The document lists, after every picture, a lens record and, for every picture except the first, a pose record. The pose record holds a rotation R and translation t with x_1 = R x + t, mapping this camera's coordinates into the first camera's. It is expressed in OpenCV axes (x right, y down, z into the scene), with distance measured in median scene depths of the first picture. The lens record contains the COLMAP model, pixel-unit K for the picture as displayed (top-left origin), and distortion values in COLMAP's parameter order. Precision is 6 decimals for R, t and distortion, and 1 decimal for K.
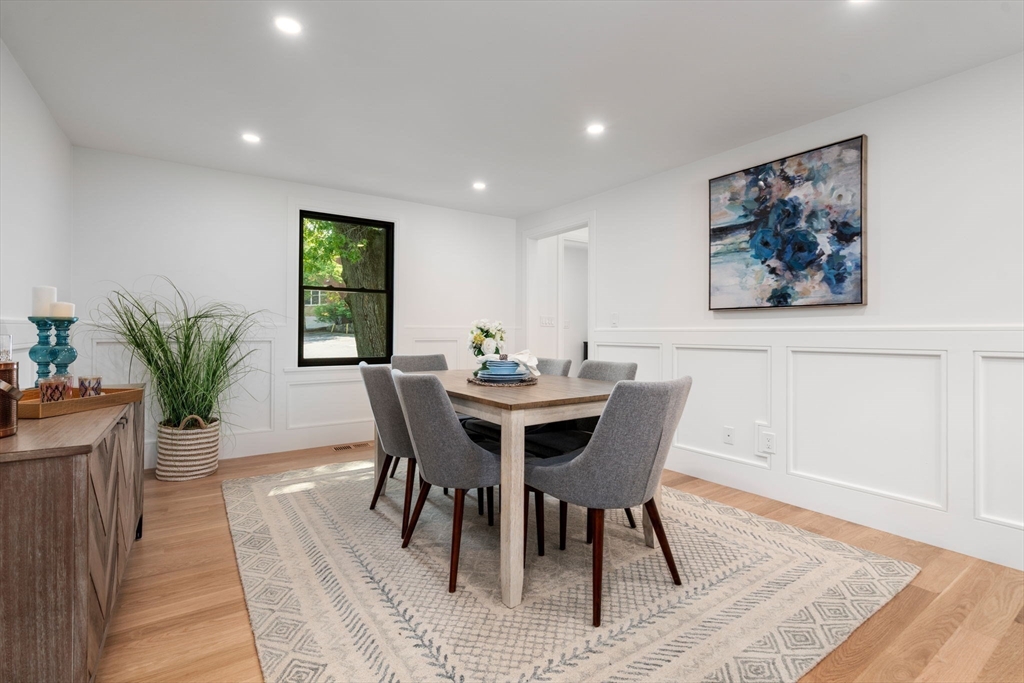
lens RADIAL K [[466.2, 0, 516.6], [0, 466.2, 332.4], [0, 0, 1]] dist [-0.009472, 0.004786]
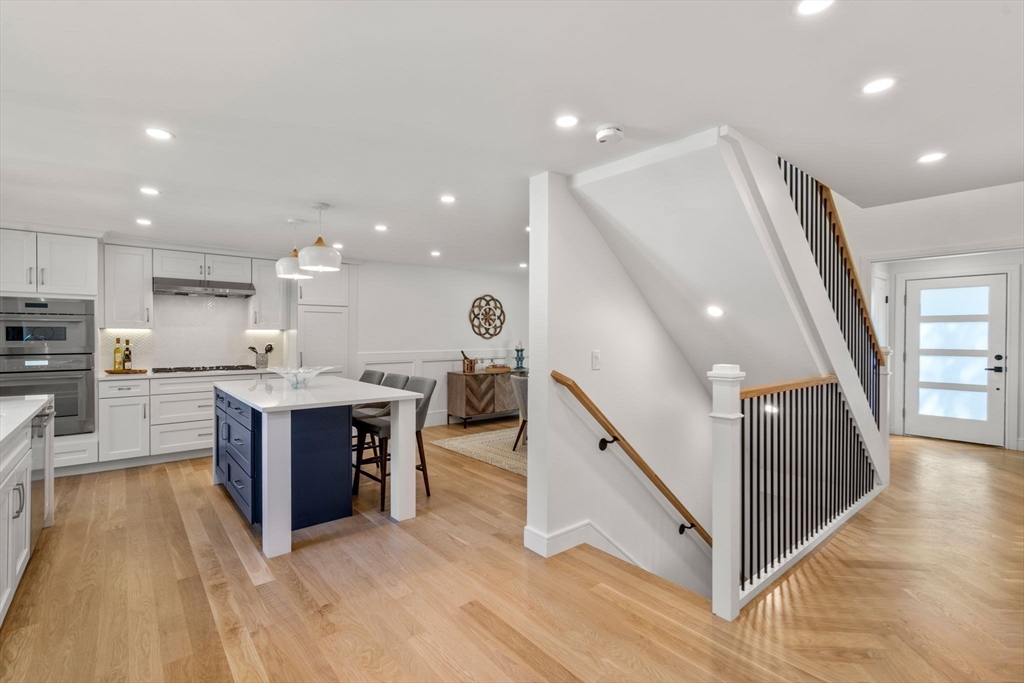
lens RADIAL K [[466.2, 0, 514.5], [0, 466.2, 339.1], [0, 0, 1]] dist [-0.009472, 0.004786]
pose [[0.085672, -0.004096, -0.996315, 2.871279], [-0.006063, 0.999971, -0.004632, -0.095661], [0.996305, 0.006438, 0.085645, 0.626409]]
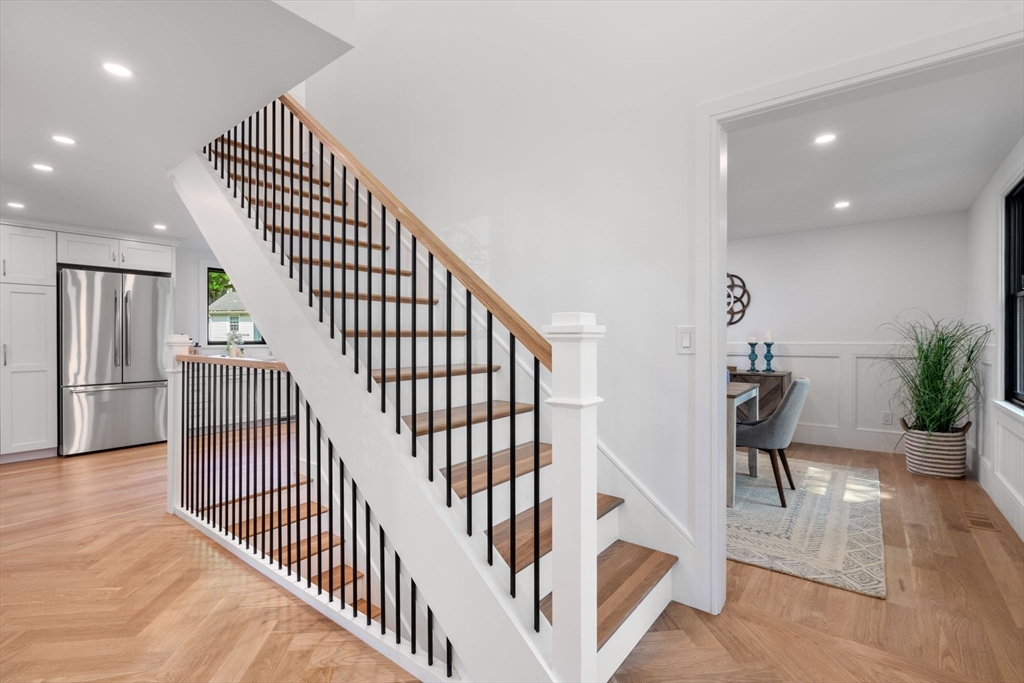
lens RADIAL K [[466.2, 0, 514.2], [0, 466.2, 338.5], [0, 0, 1]] dist [-0.009472, 0.004786]
pose [[-0.954831, -0.005445, -0.297098, 1.168788], [-0.007213, 0.999962, 0.004855, -0.057327], [0.297061, 0.006779, -0.954834, 3.102051]]
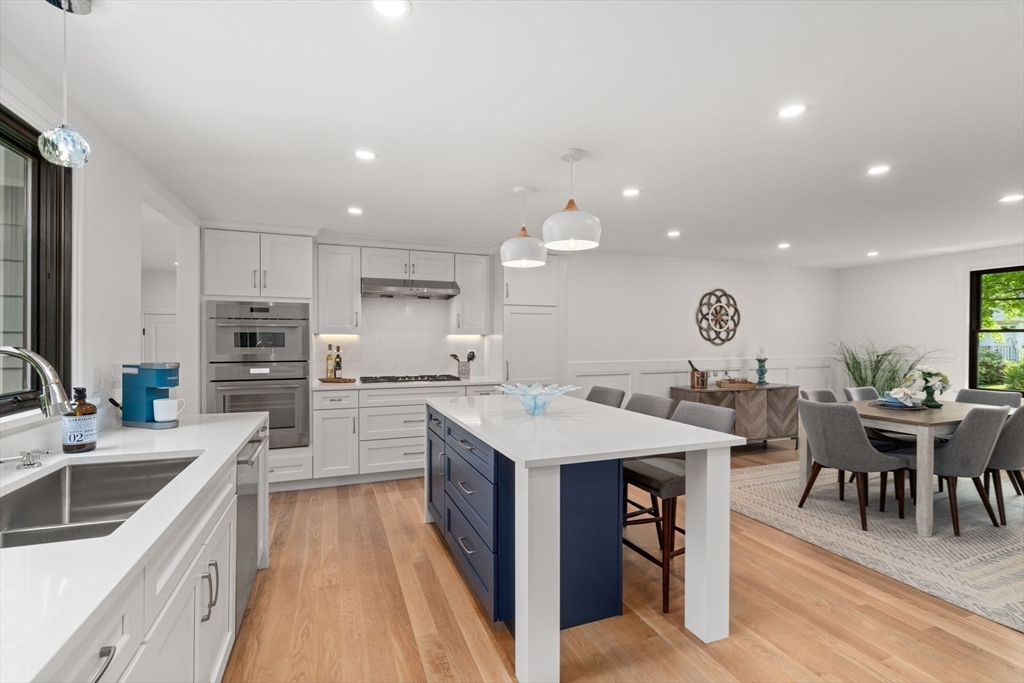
lens RADIAL K [[466.2, 0, 515.5], [0, 466.2, 344.0], [0, 0, 1]] dist [-0.009472, 0.004786]
pose [[-0.237968, -0.004673, -0.971262, 2.266289], [-0.008341, 0.999961, -0.002767, -0.102752], [0.971237, 0.007443, -0.237997, 0.187931]]
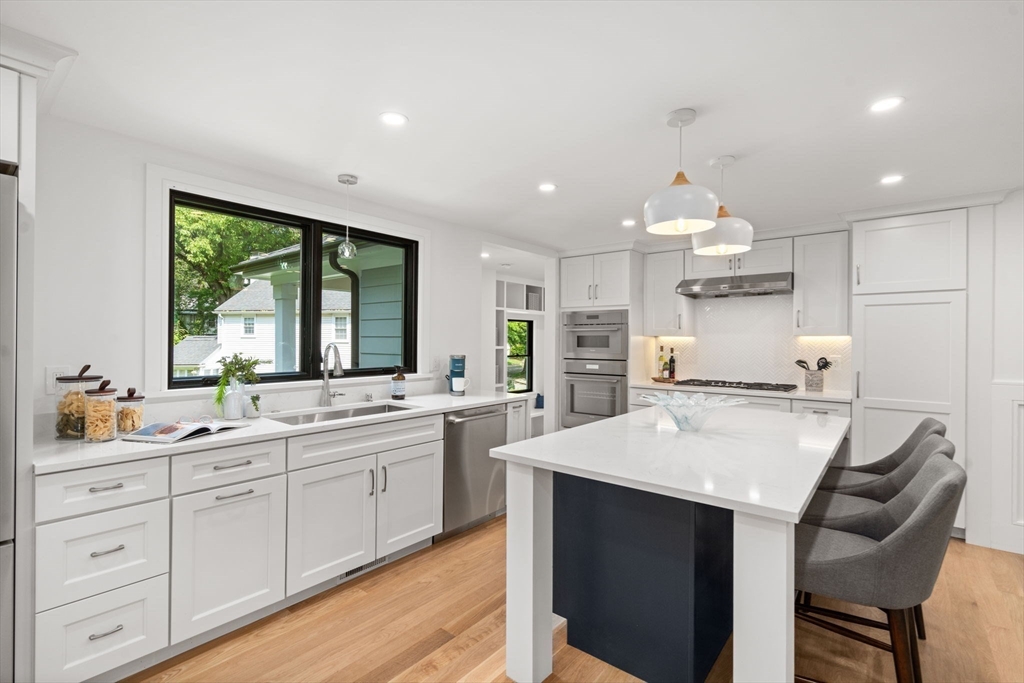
lens RADIAL K [[466.2, 0, 509.4], [0, 466.2, 341.5], [0, 0, 1]] dist [-0.009472, 0.004786]
pose [[-0.964246, -0.017128, -0.264453, 1.661259], [-0.018456, 0.999826, 0.002537, -0.115302], [0.264364, 0.007327, -0.964395, 0.913680]]
